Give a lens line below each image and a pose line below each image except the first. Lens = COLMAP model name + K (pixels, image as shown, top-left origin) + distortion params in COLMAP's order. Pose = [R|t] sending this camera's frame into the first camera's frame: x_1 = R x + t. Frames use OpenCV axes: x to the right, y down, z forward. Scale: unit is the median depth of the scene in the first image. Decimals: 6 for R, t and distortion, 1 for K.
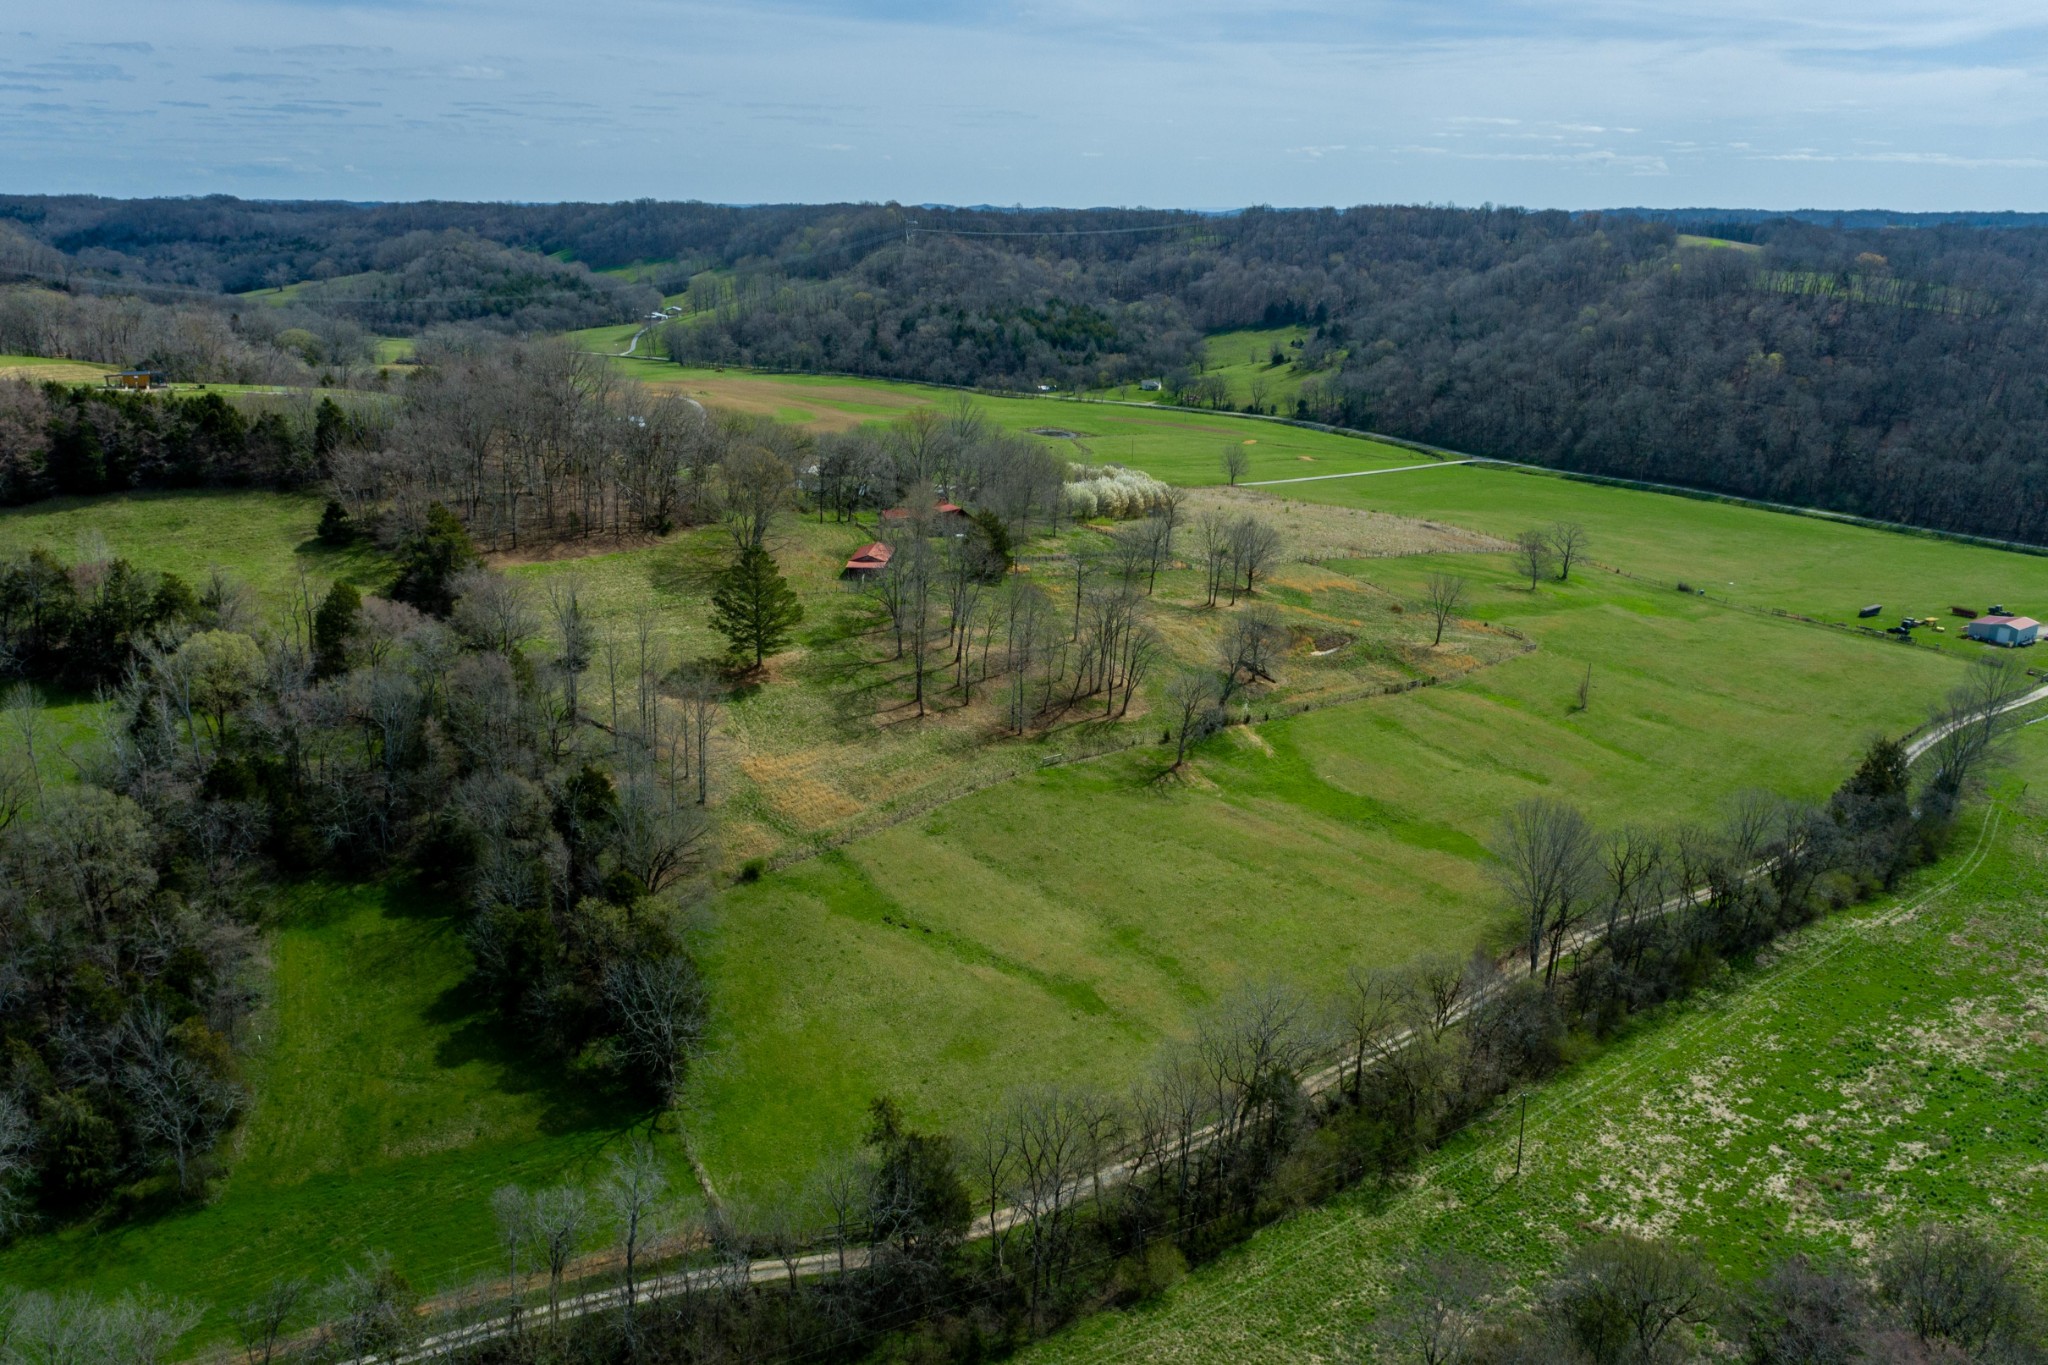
lens RADIAL K [[1561.6, 0, 1016.8], [0, 1561.6, 676.6], [0, 0, 1]] dist [-0.022683, 0.015164]
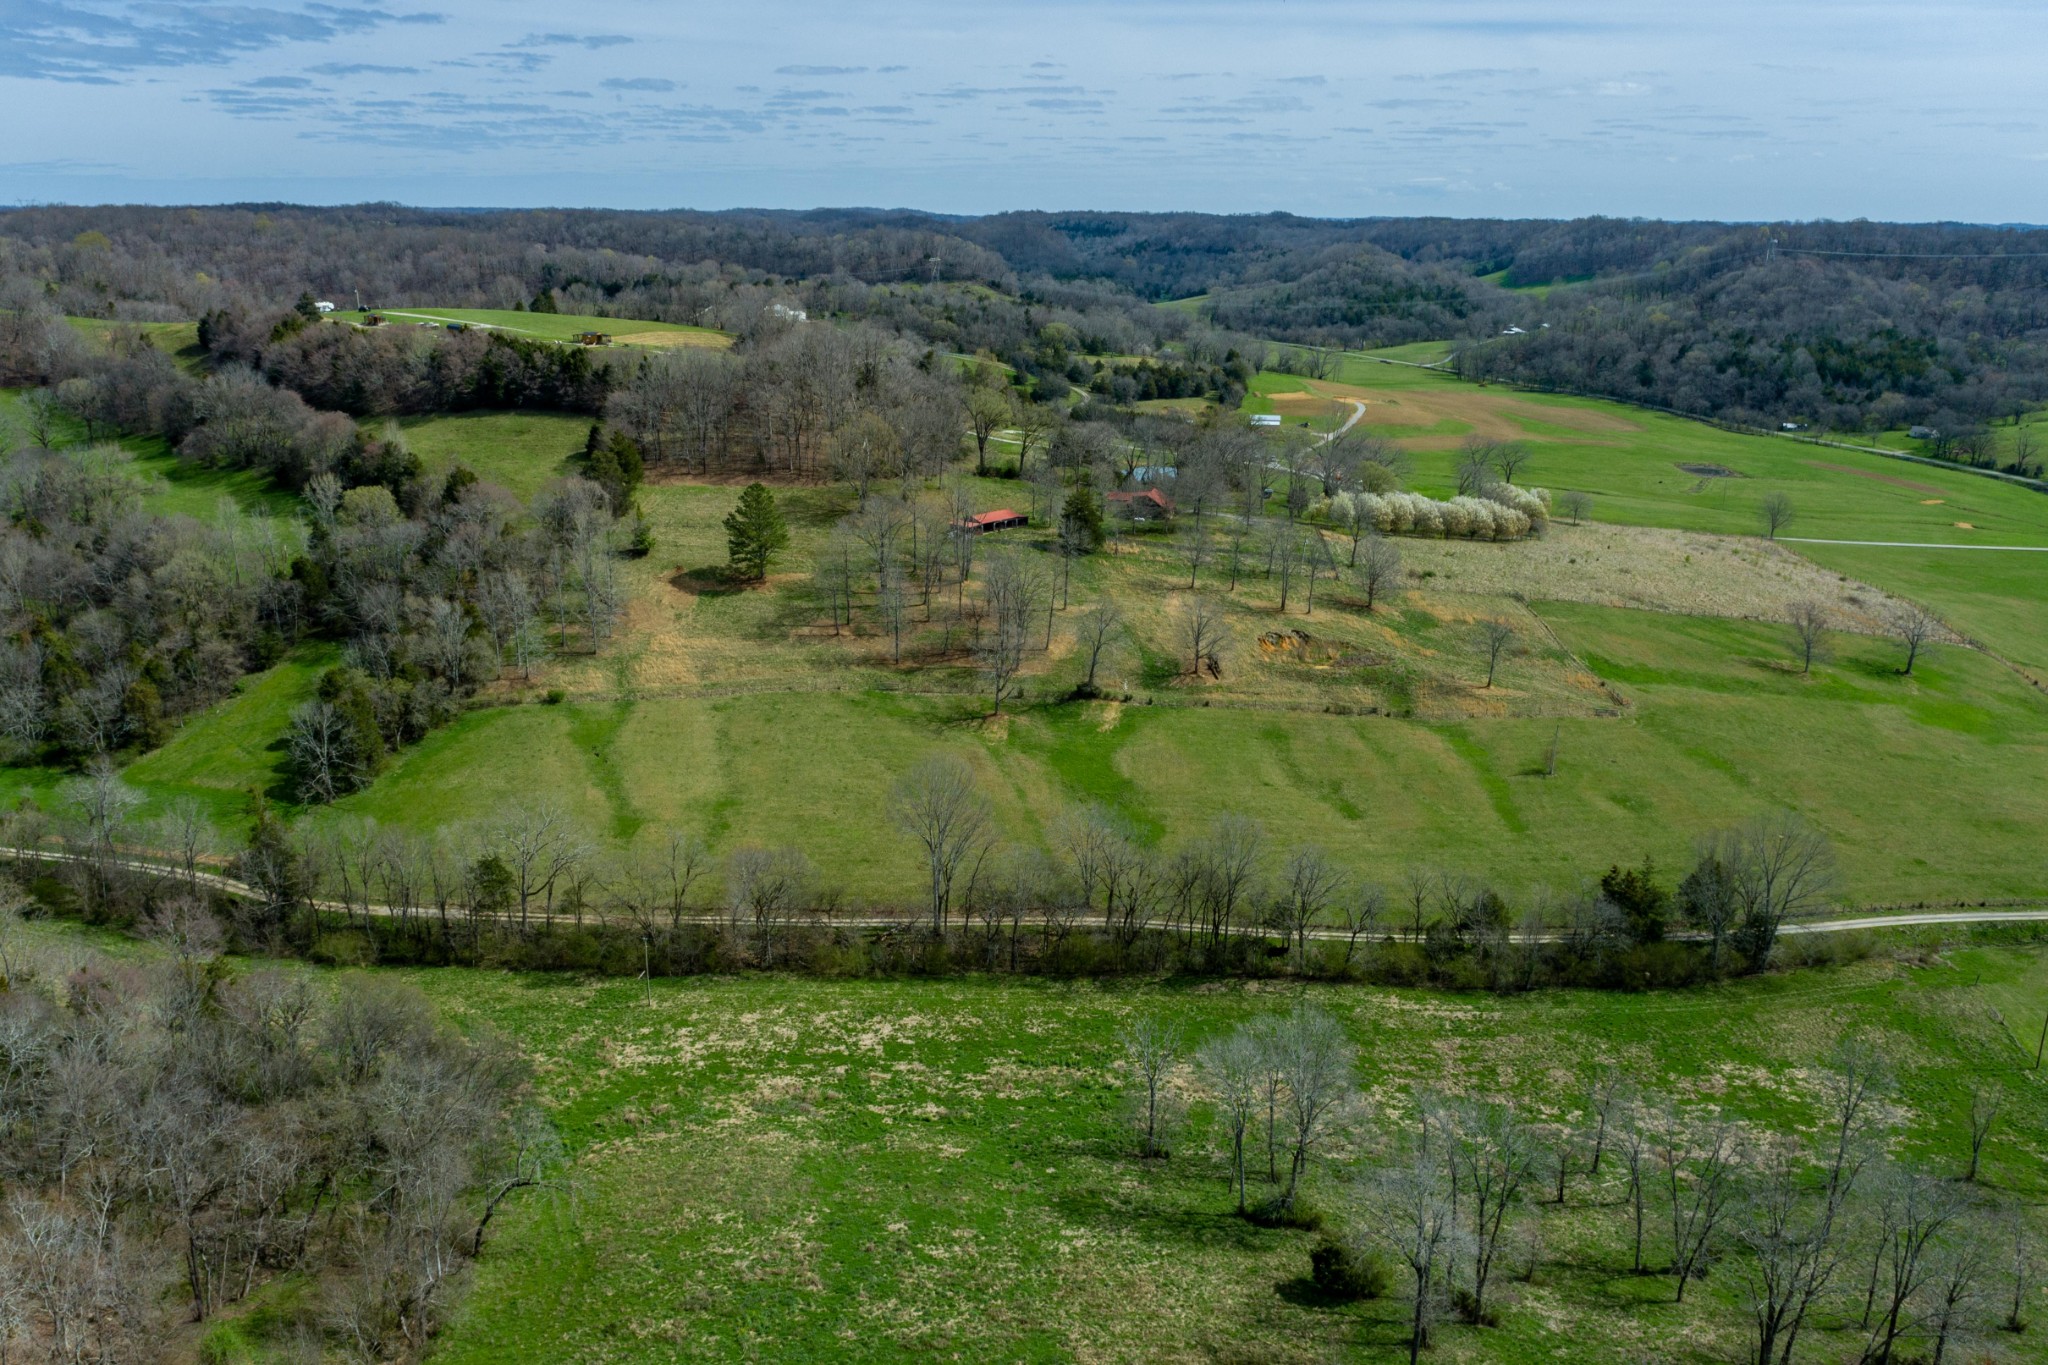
lens RADIAL K [[1561.6, 0, 1019.1], [0, 1561.6, 688.5], [0, 0, 1]] dist [-0.022683, 0.015164]
pose [[0.779110, 0.178624, -0.600900, 0.238818], [-0.180606, 0.981862, 0.057699, -0.009166], [0.600307, 0.063572, 0.797239, 0.035663]]
